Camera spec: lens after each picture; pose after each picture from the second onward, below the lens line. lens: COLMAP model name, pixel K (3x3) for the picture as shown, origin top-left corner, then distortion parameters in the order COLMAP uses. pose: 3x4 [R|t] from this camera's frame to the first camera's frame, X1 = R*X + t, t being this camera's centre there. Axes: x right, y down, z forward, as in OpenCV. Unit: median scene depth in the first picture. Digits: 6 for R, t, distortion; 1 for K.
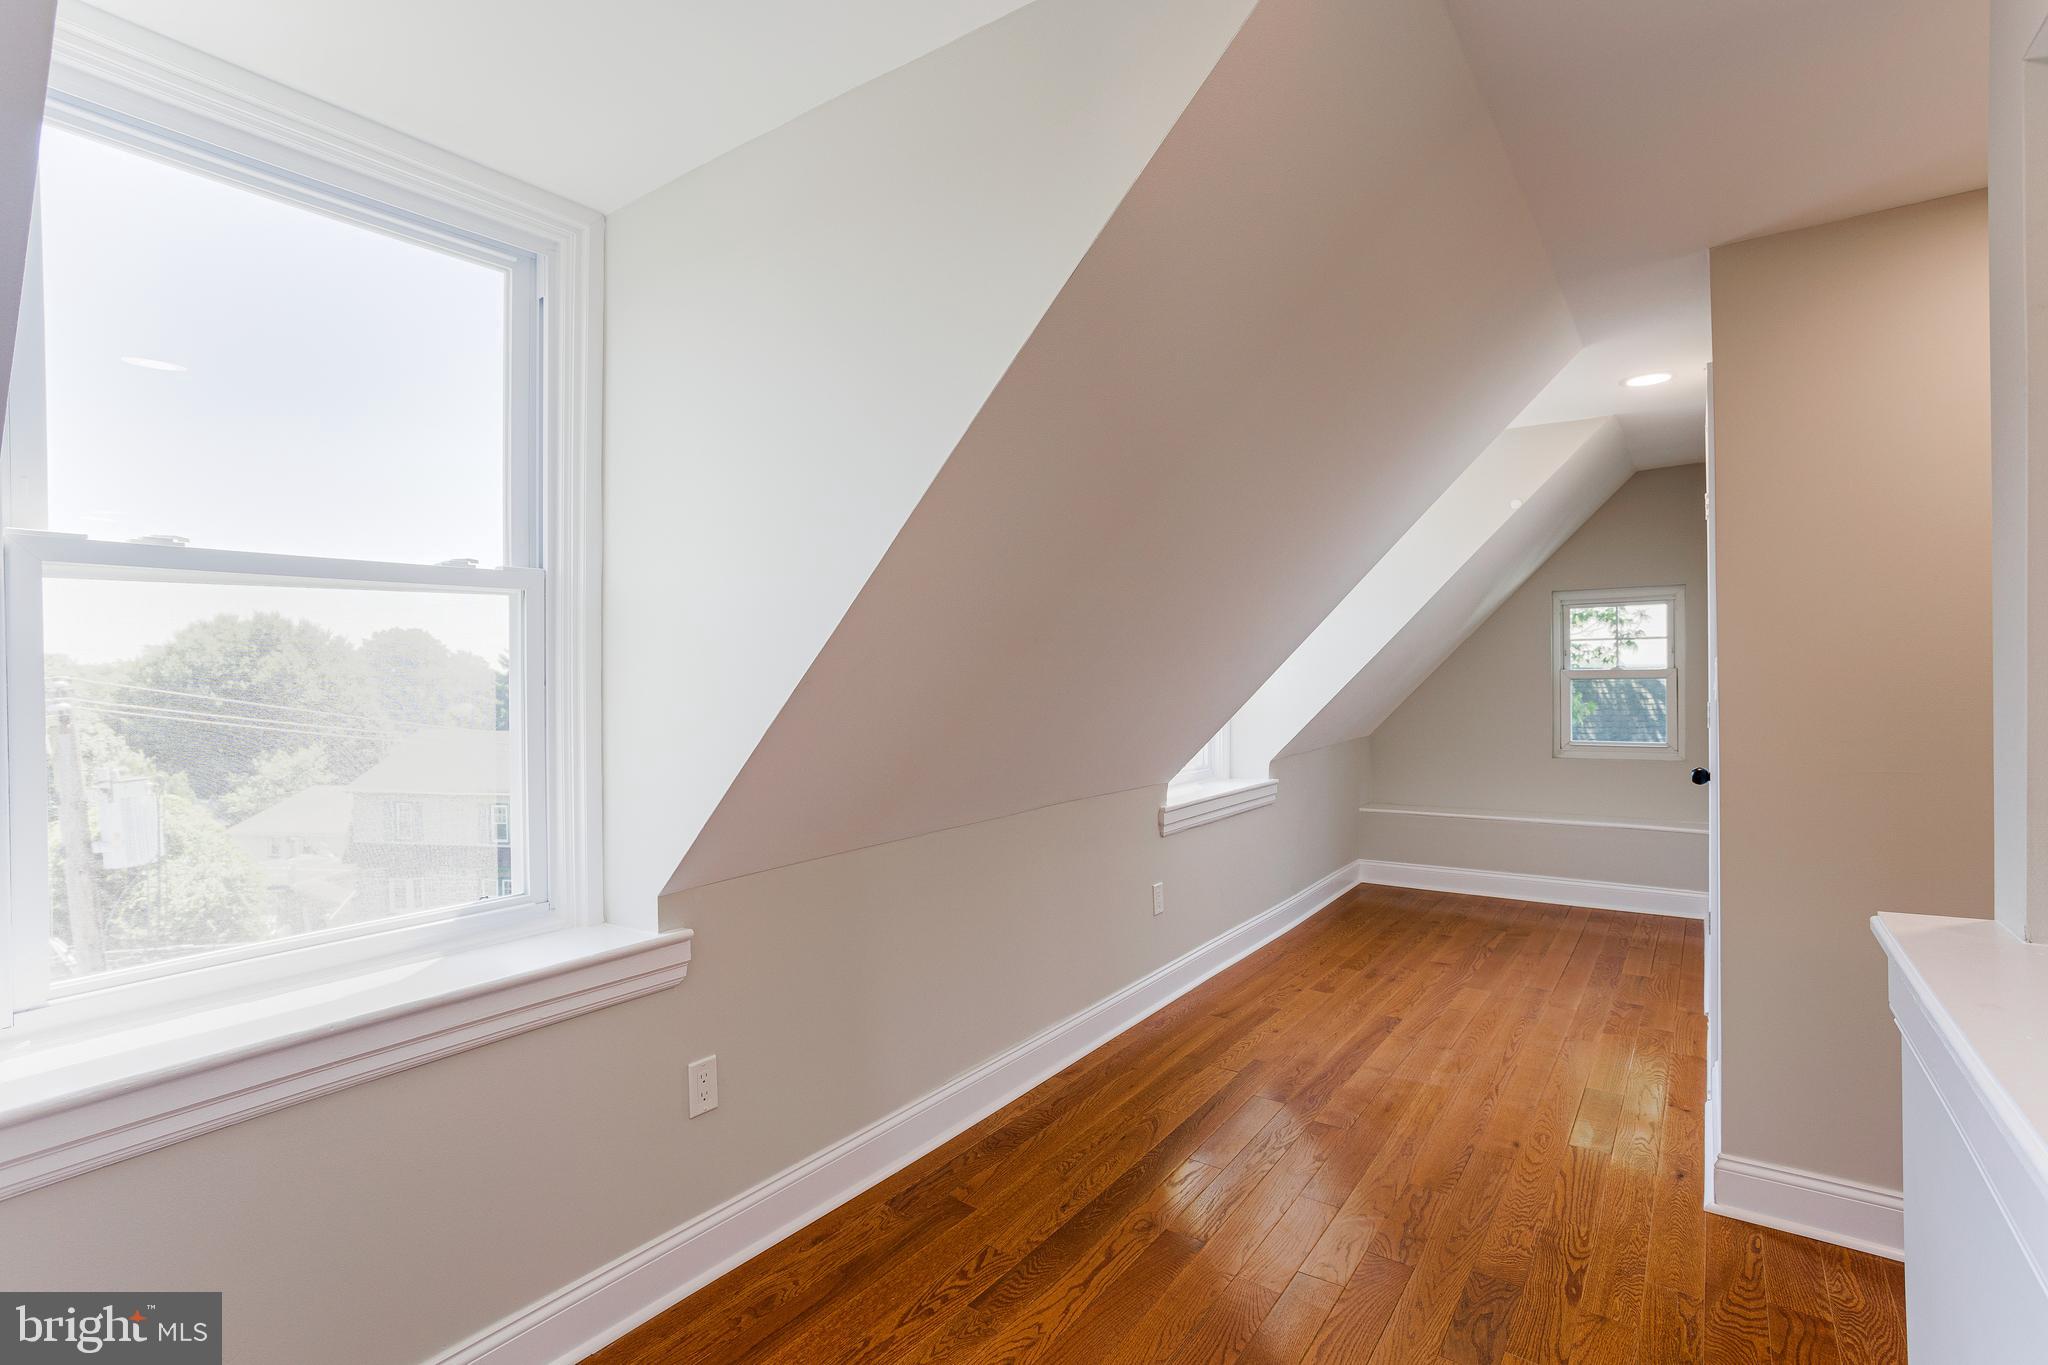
lens RADIAL K [[1011.7, 0, 1025.4], [0, 1011.7, 671.0], [0, 0, 1]] dist [-0.063356, 0.038053]
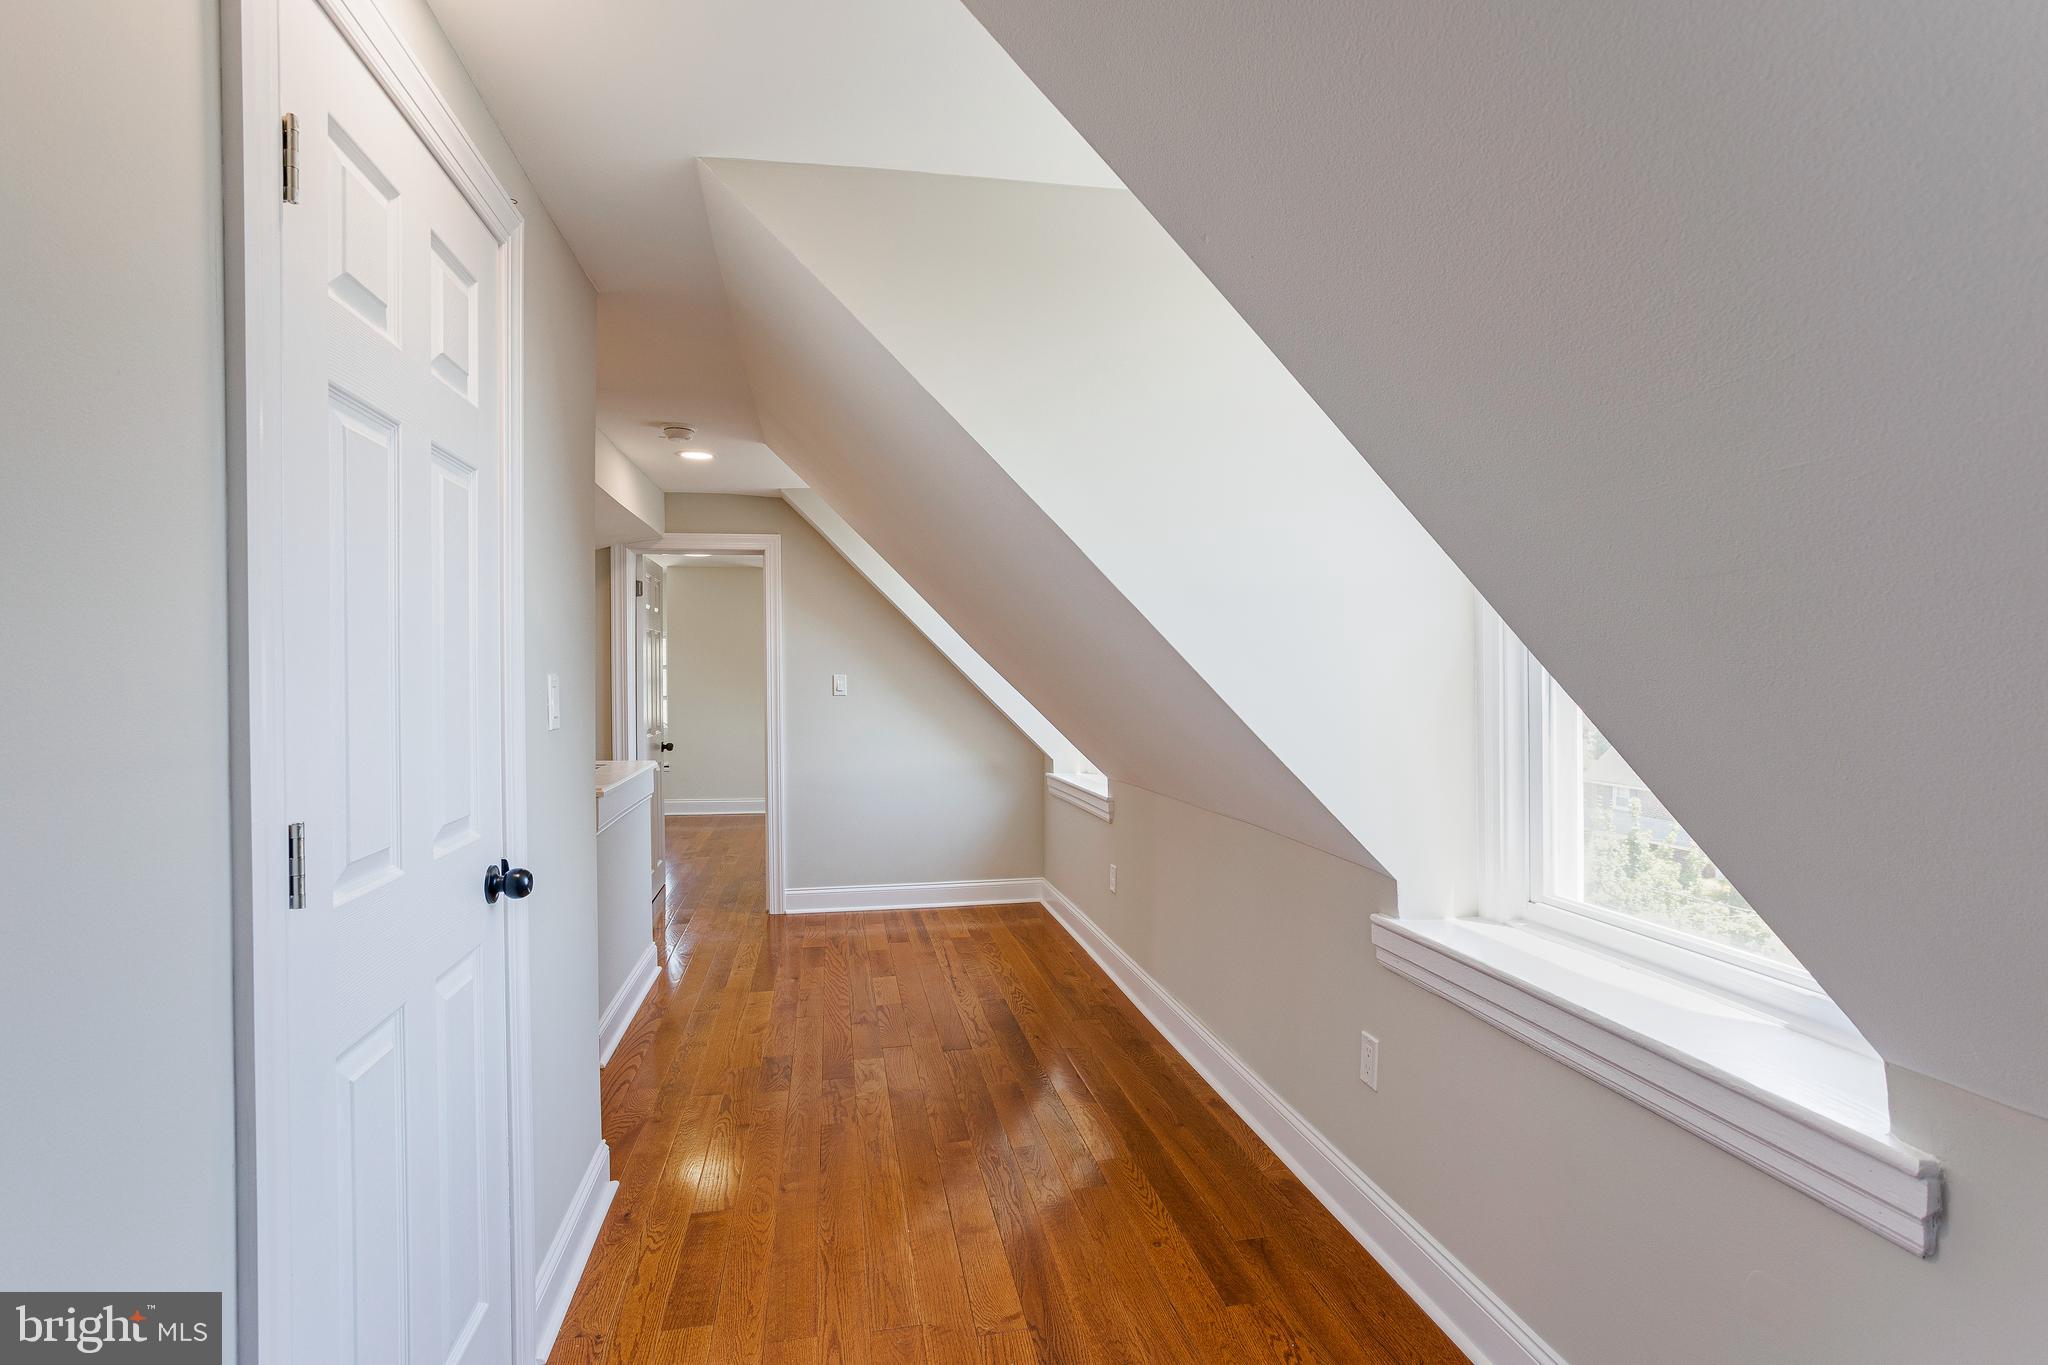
lens RADIAL K [[1011.7, 0, 1025.4], [0, 1011.7, 671.0], [0, 0, 1]] dist [-0.063356, 0.038053]
pose [[-0.699044, 0.019283, -0.714819, 1.094232], [0.019762, 0.999775, 0.007643, -0.025313], [0.714806, -0.008784, -0.699268, 1.998738]]
